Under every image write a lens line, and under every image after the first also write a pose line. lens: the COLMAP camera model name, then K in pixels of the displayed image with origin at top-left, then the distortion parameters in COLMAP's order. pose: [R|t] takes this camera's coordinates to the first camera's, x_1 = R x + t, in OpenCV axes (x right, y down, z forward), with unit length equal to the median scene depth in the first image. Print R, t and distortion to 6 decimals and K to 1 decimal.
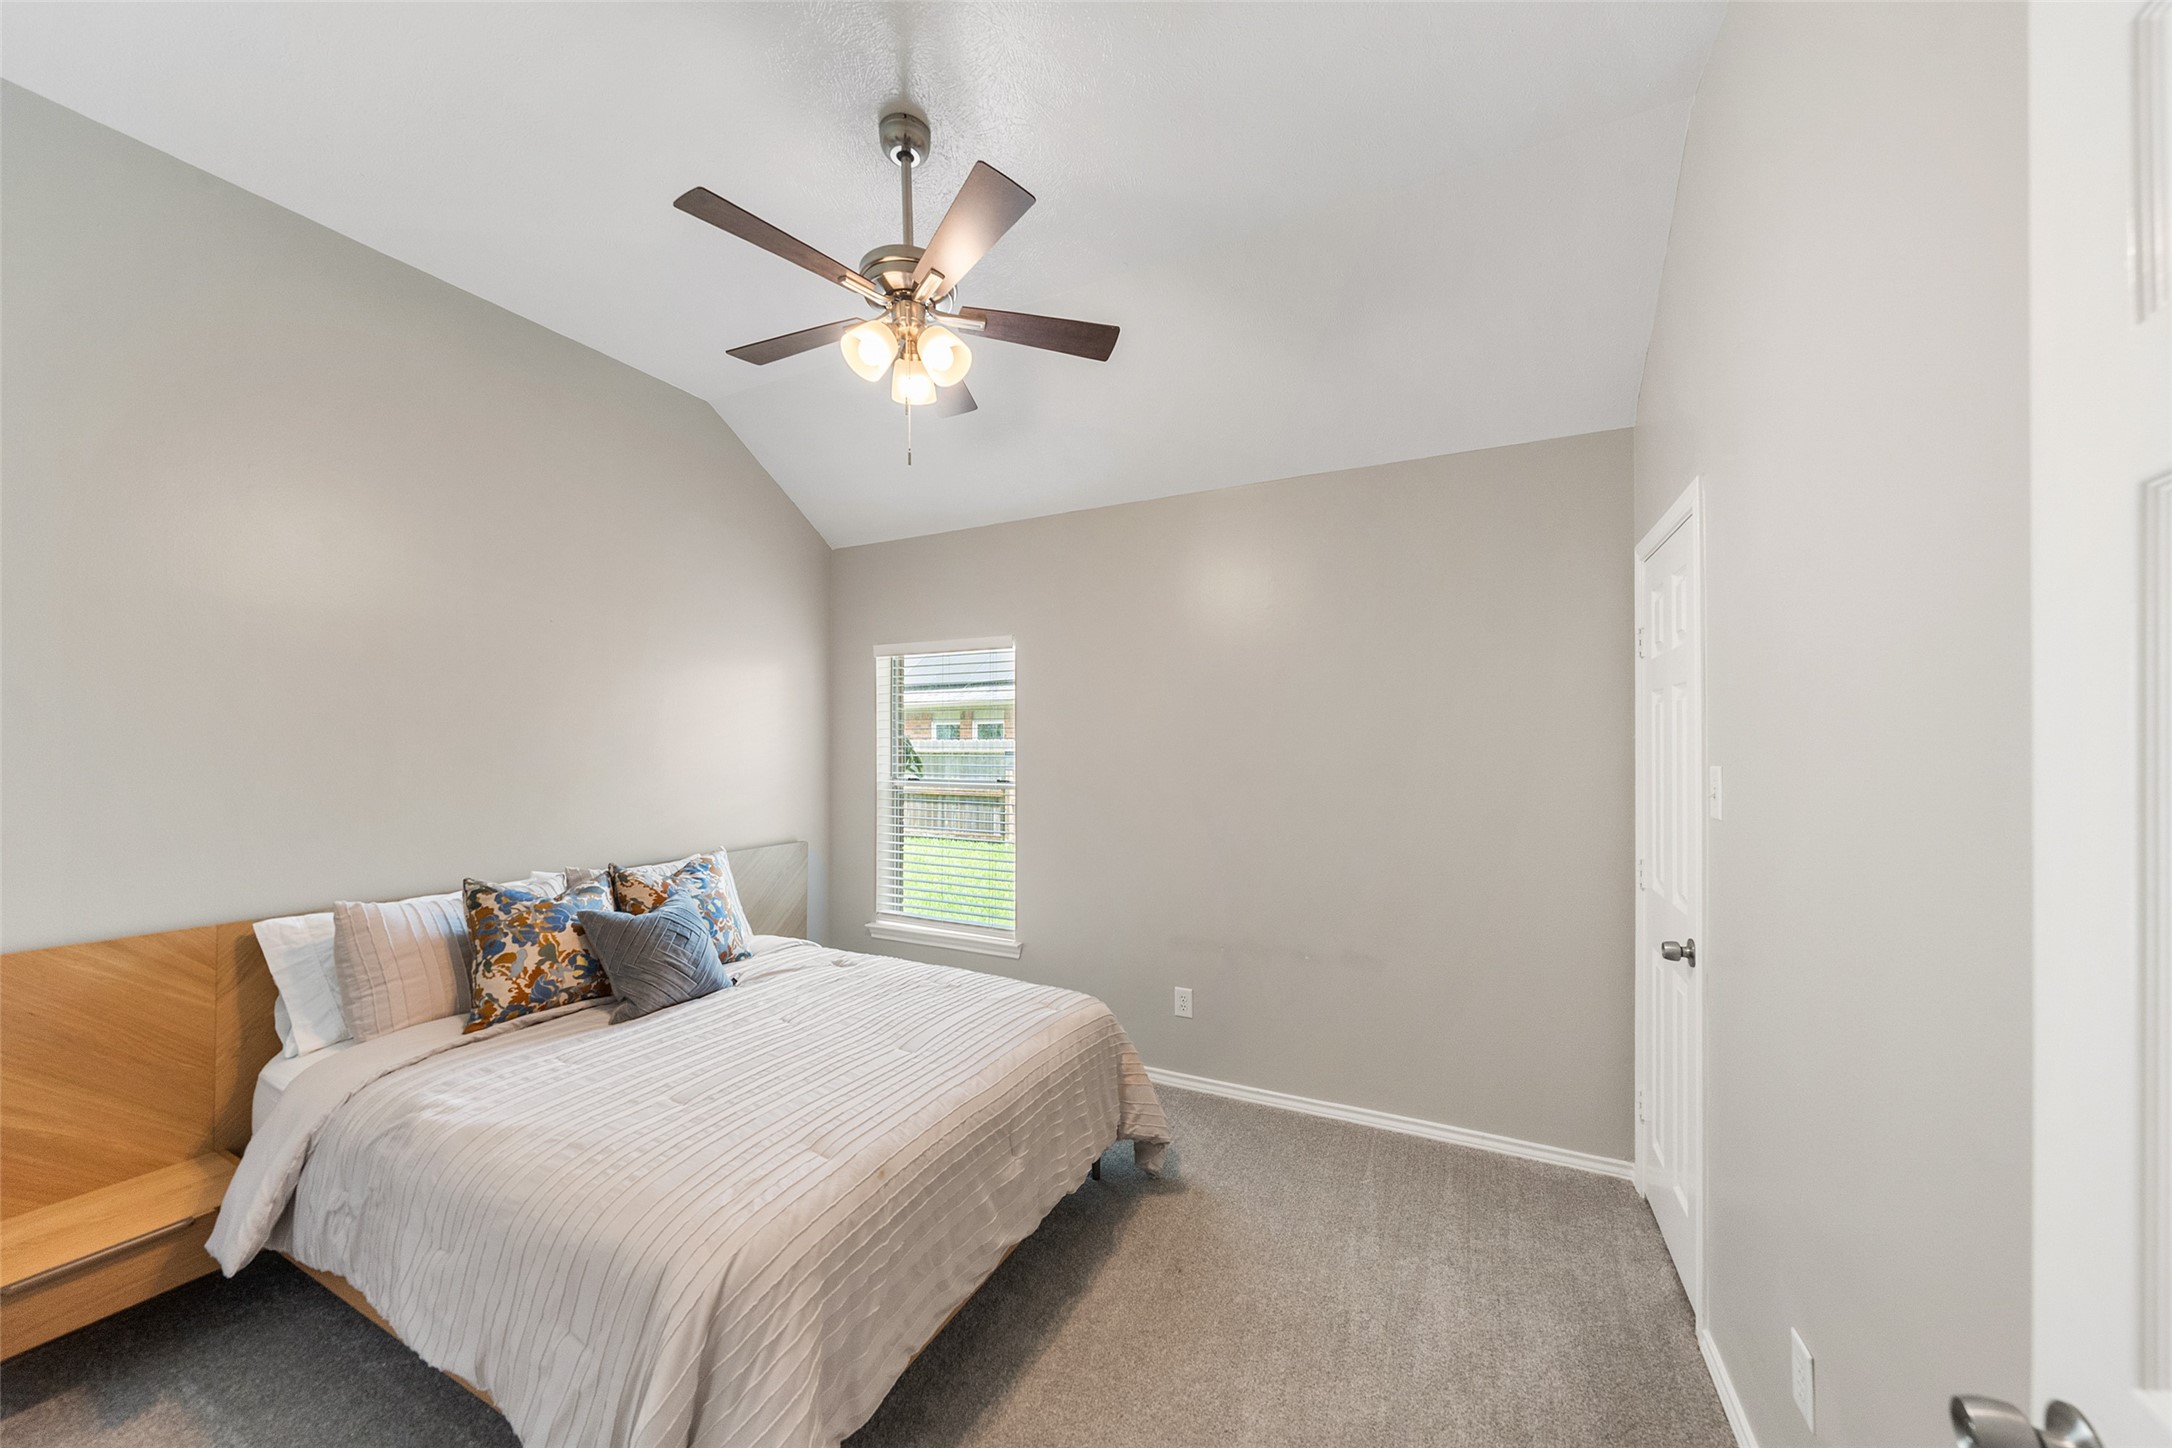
lens RADIAL K [[749.5, 0, 1089.3], [0, 749.5, 717.6], [0, 0, 1]] dist [-0.009031, 0.000032]
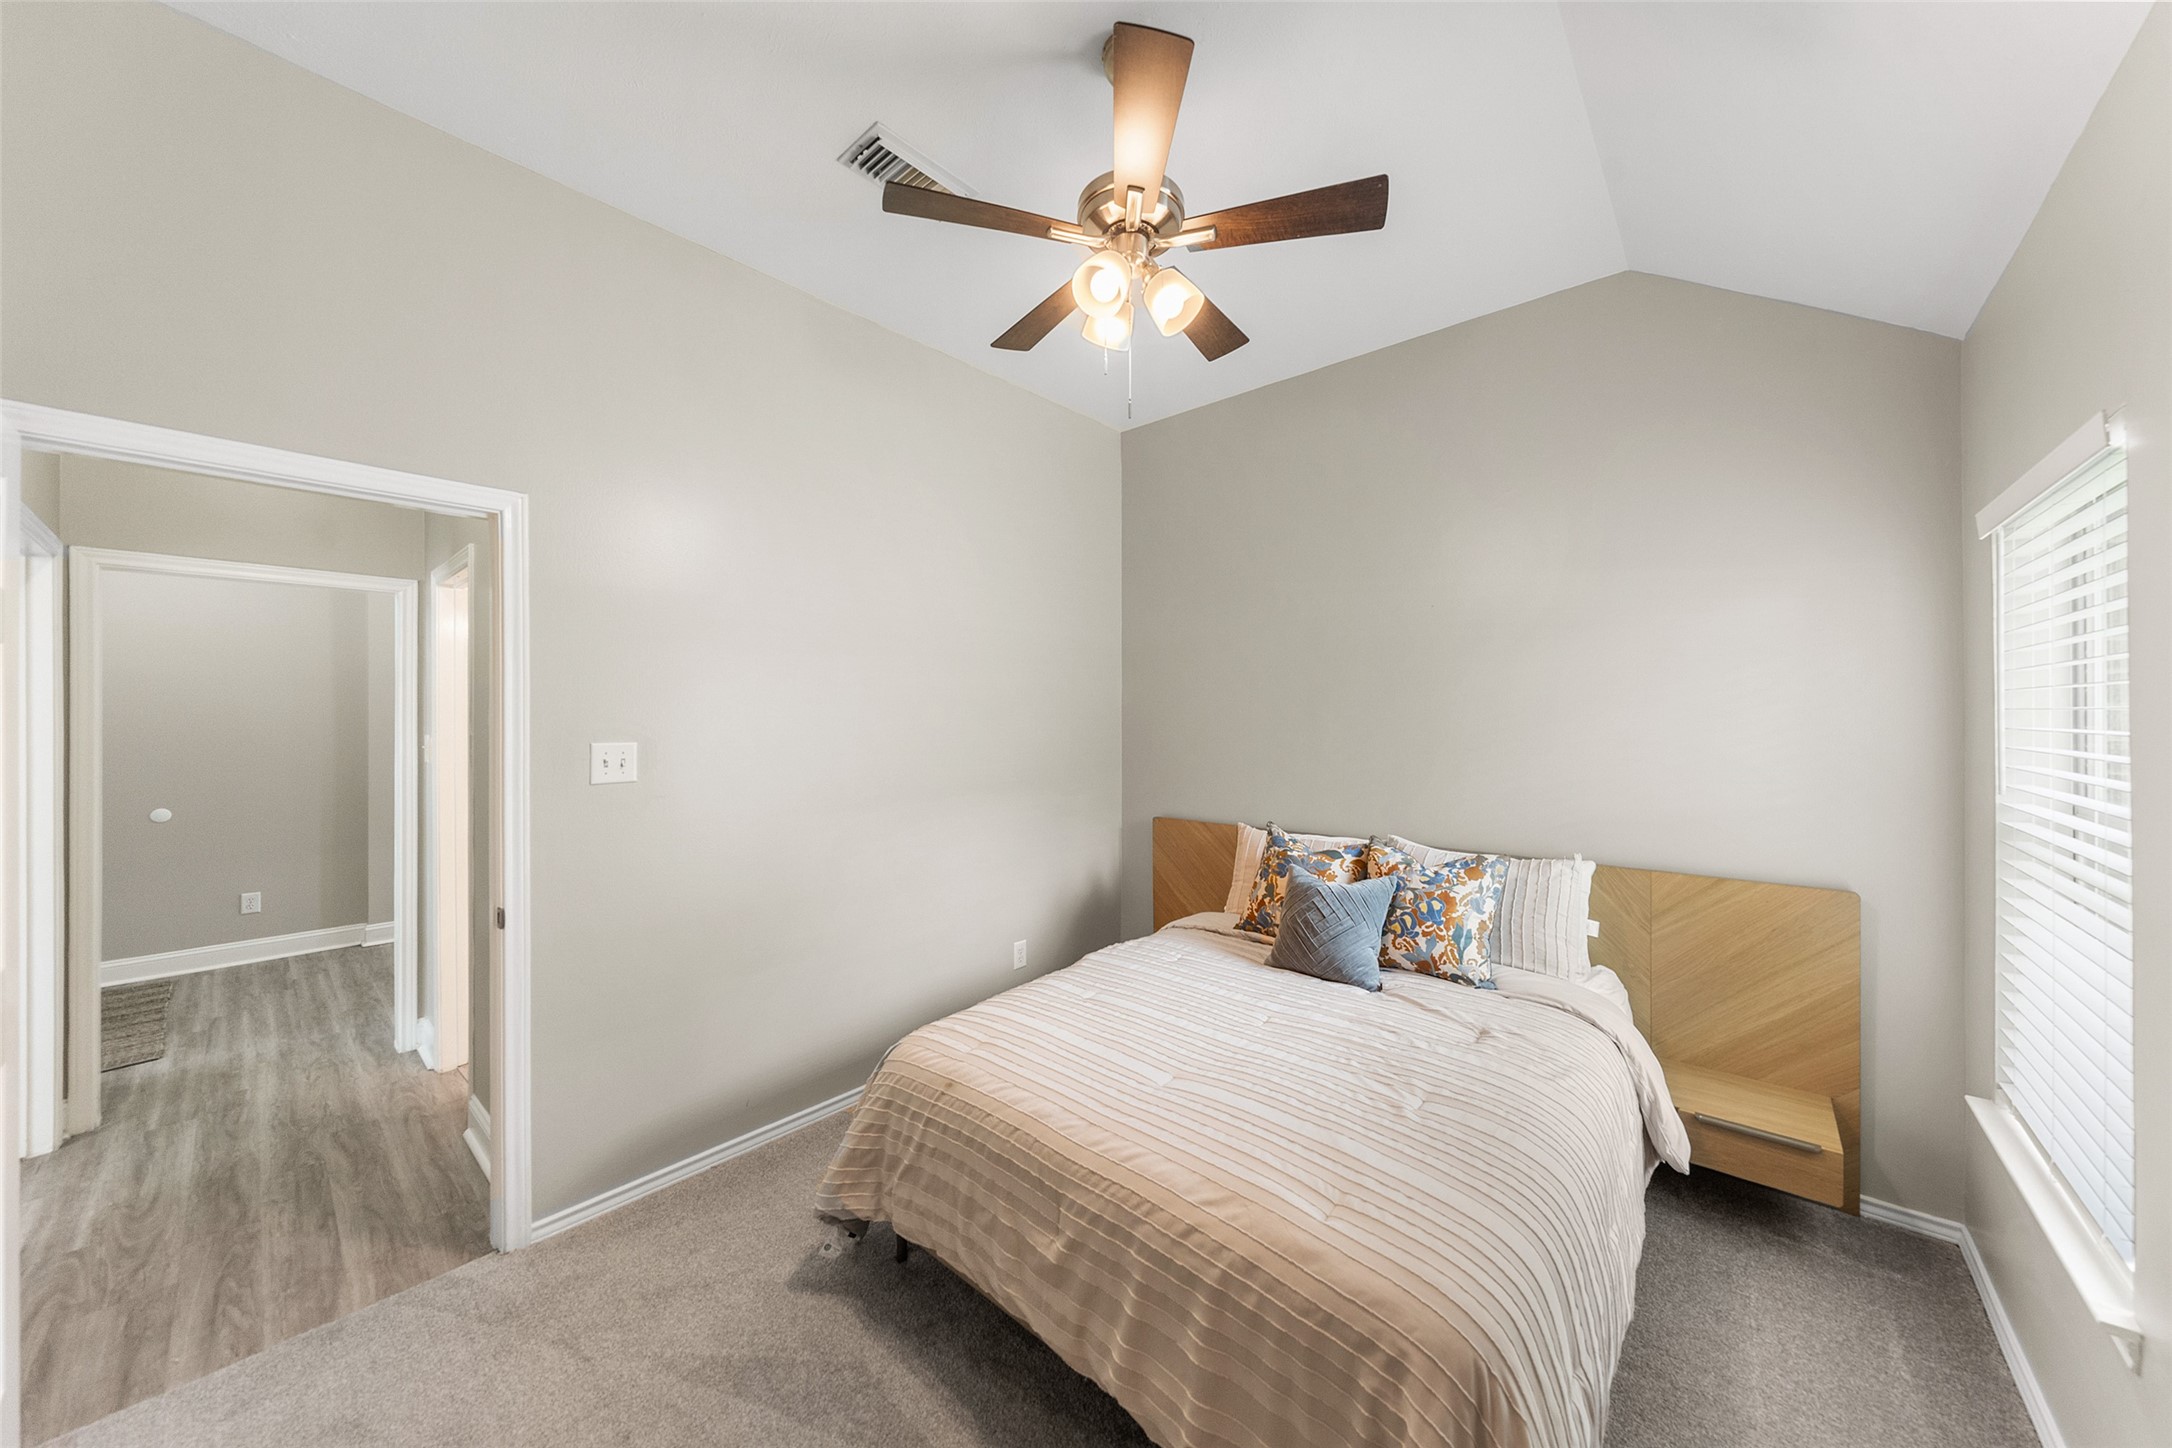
lens RADIAL K [[749.5, 0, 1089.3], [0, 749.5, 717.6], [0, 0, 1]] dist [-0.009031, 0.000032]
pose [[-0.257959, -0.000097, -0.966156, 0.564682], [0.035160, 0.999337, -0.009488, 0.031025], [0.965516, -0.036418, -0.257784, 1.066810]]
